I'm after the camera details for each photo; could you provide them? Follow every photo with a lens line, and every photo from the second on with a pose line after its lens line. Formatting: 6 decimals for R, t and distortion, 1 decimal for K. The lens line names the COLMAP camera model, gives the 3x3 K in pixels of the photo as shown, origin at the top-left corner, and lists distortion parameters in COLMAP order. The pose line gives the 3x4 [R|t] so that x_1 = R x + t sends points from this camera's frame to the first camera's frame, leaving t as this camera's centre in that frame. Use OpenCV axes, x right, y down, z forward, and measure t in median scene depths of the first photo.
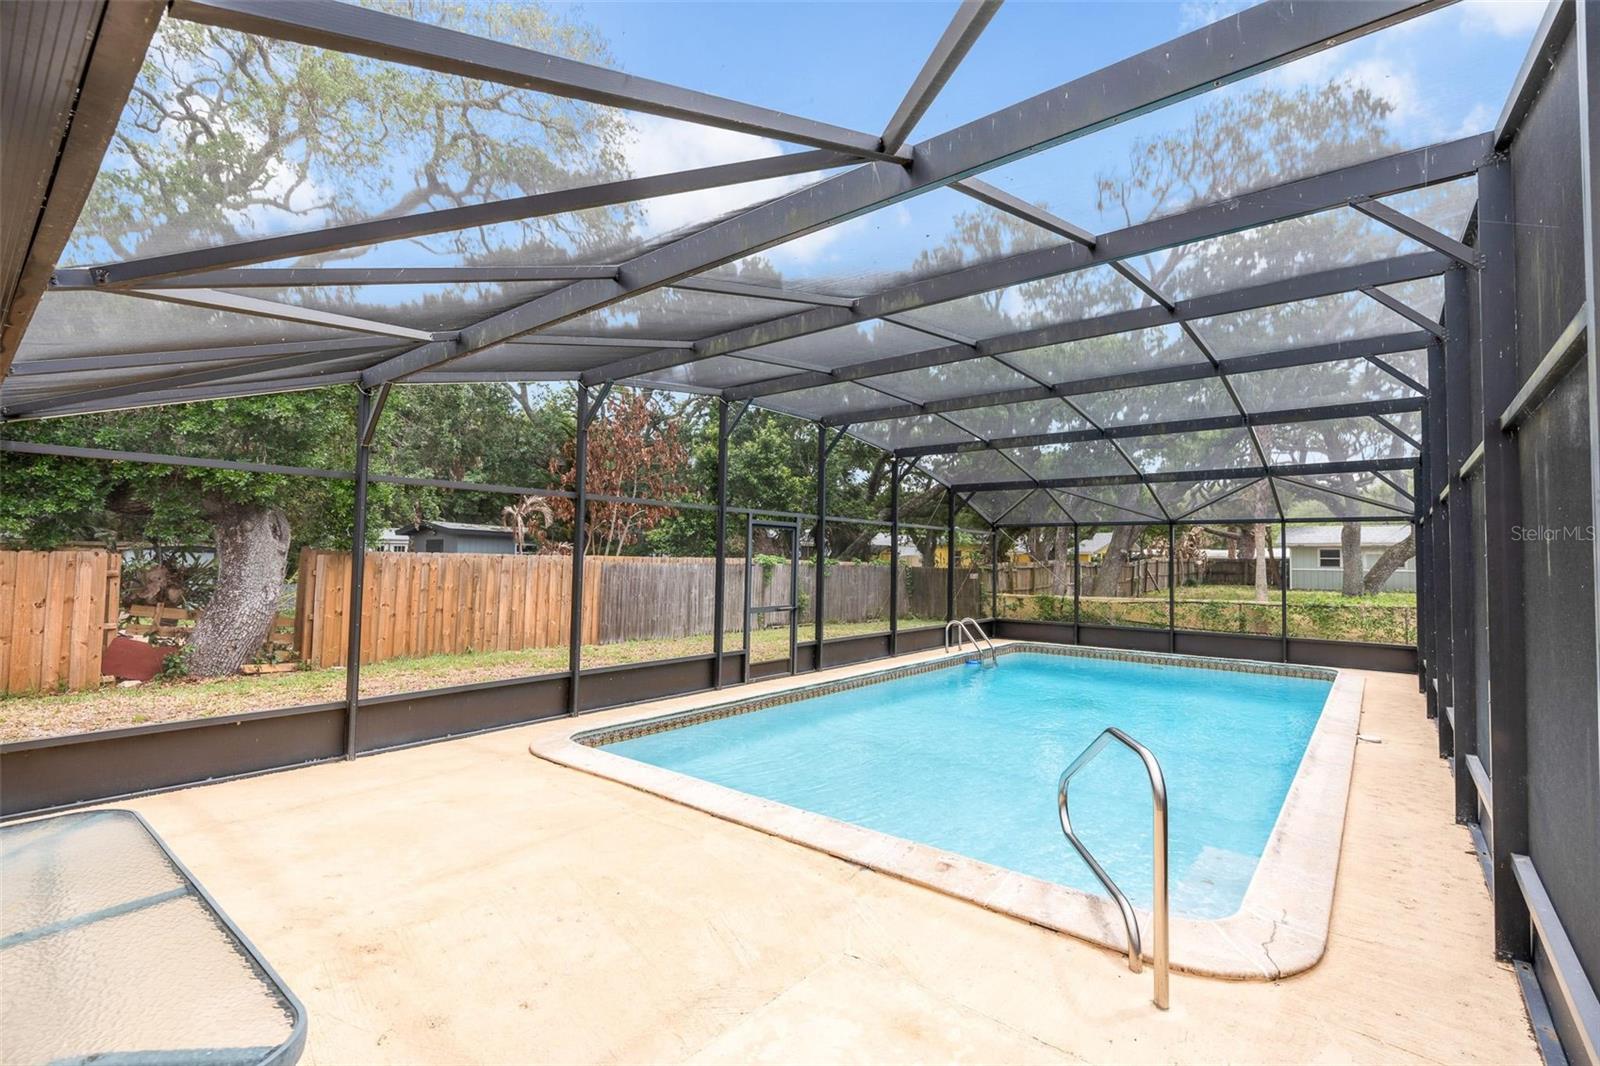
lens RADIAL K [[716.0, 0, 798.1], [0, 716.0, 530.3], [0, 0, 1]] dist [-0.010689, 0.000431]
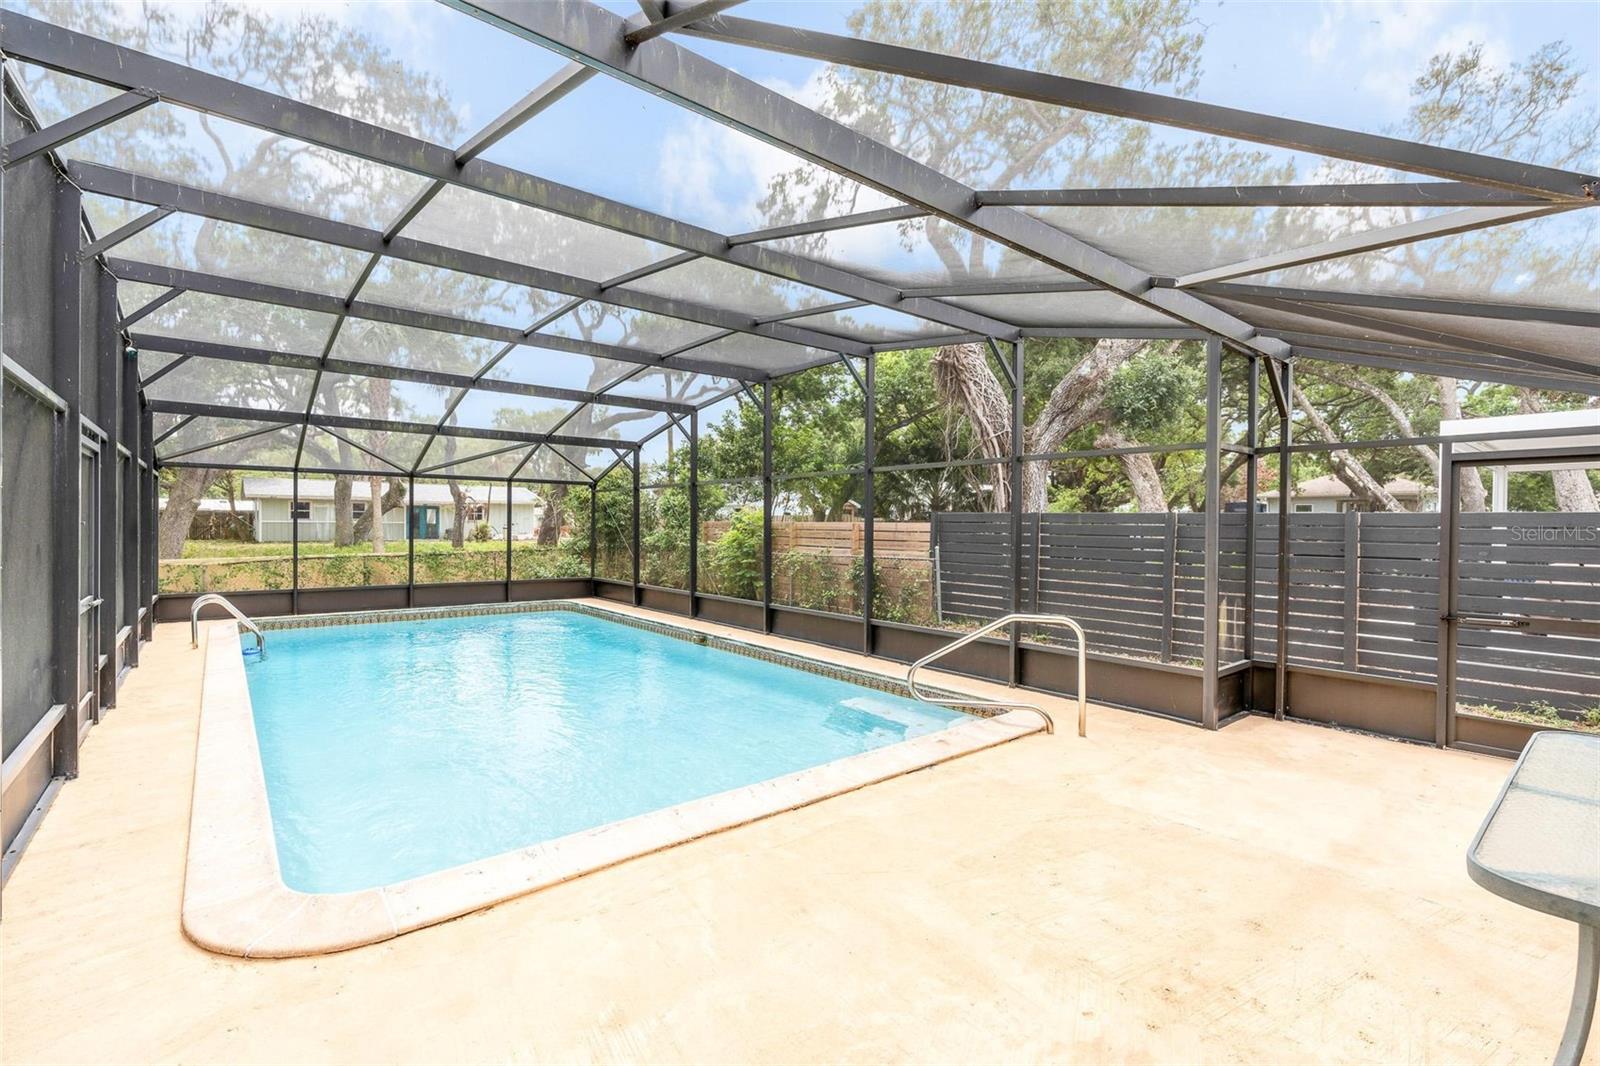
lens RADIAL K [[716.0, 0, 798.1], [0, 716.0, 530.3], [0, 0, 1]] dist [-0.010689, 0.000431]
pose [[0.195683, -0.020978, 0.980443, -0.353104], [-0.046116, 0.998468, 0.030567, 0.010910], [-0.979582, -0.051196, 0.194416, 0.306056]]
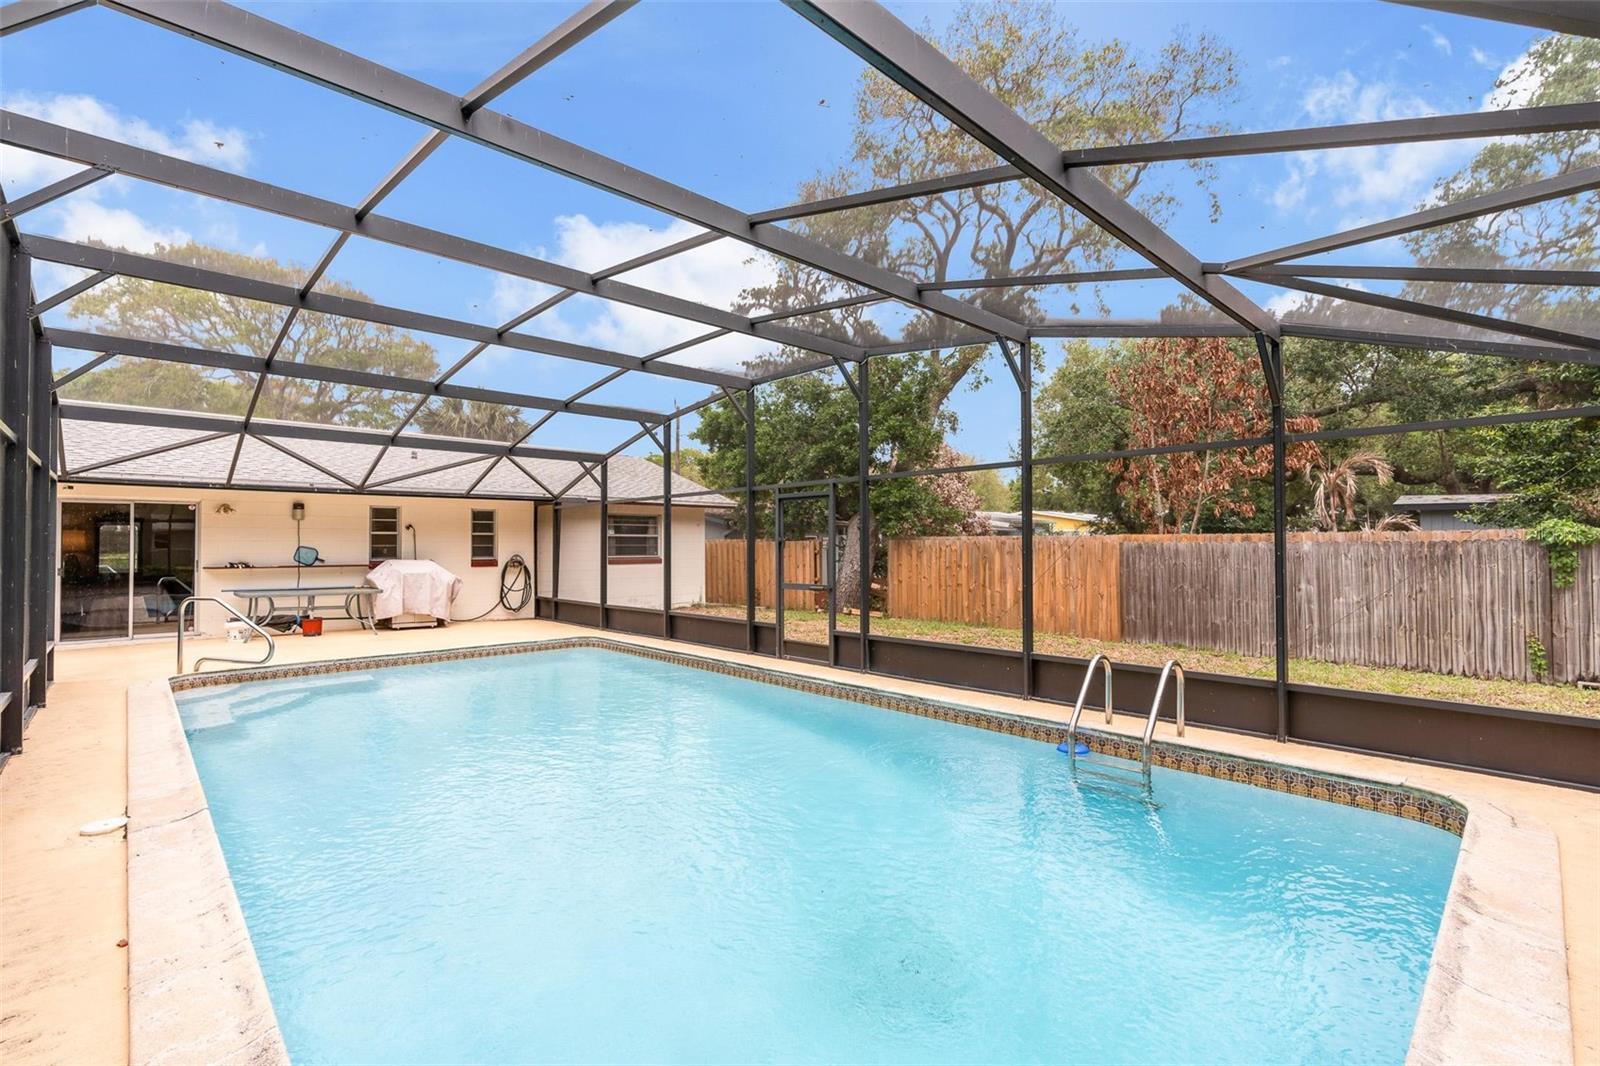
lens RADIAL K [[731.3, 0, 796.2], [0, 731.3, 530.7], [0, 0, 1]] dist [-0.011751, 0.004480]
pose [[-0.112686, -0.029631, -0.993189, 0.862115], [0.045891, 0.998333, -0.034991, 0.057276], [0.992570, -0.049522, -0.111139, 0.983483]]
